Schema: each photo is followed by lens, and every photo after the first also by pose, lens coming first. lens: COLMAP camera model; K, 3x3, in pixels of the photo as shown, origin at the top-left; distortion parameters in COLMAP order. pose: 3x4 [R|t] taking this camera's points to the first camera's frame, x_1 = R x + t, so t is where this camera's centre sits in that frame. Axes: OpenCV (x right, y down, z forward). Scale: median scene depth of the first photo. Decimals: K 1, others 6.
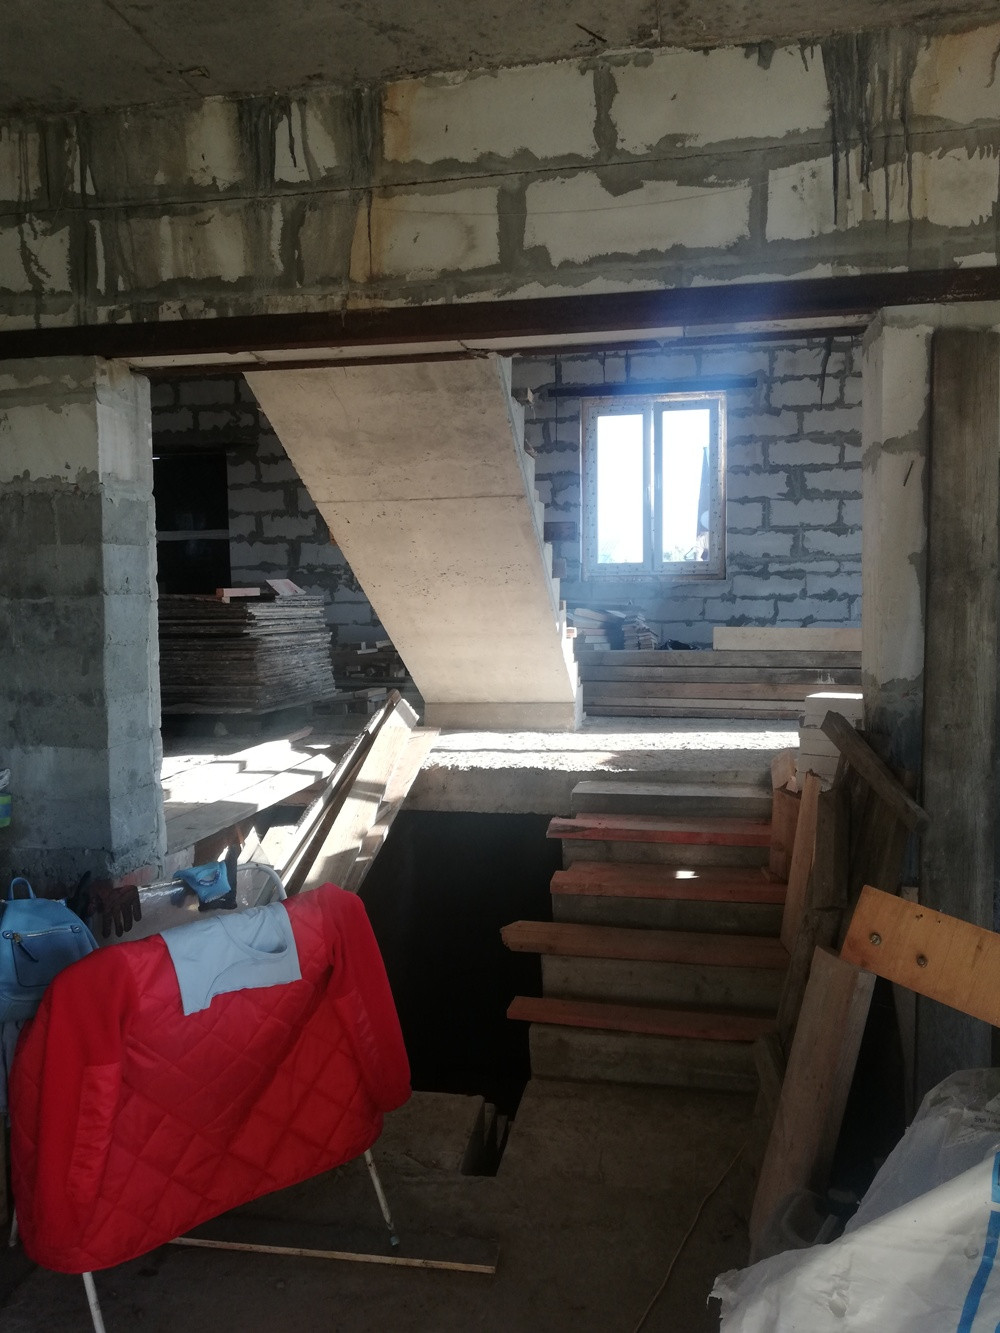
lens RADIAL K [[1022.0, 0, 500.0], [0, 1022.0, 666.5], [0, 0, 1]] dist [0.061569, -0.084740]
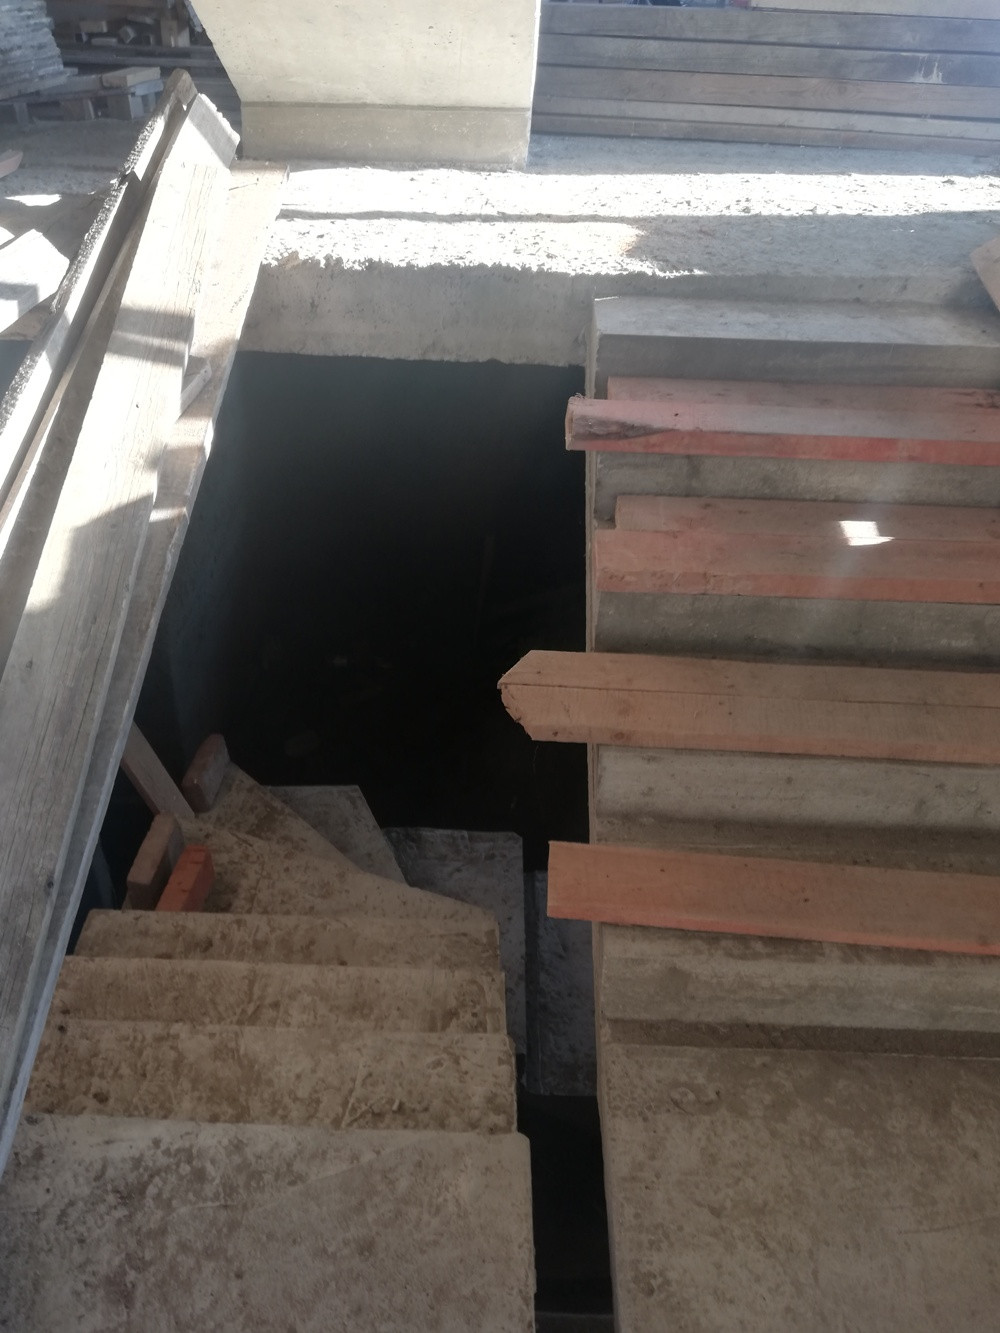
lens RADIAL K [[1022.0, 0, 500.0], [0, 1022.0, 666.5], [0, 0, 1]] dist [0.061569, -0.084740]
pose [[0.985229, -0.061016, 0.160003, -0.057127], [-0.029863, 0.858829, 0.511391, 0.011849], [-0.168618, -0.508616, 0.844321, 0.487356]]
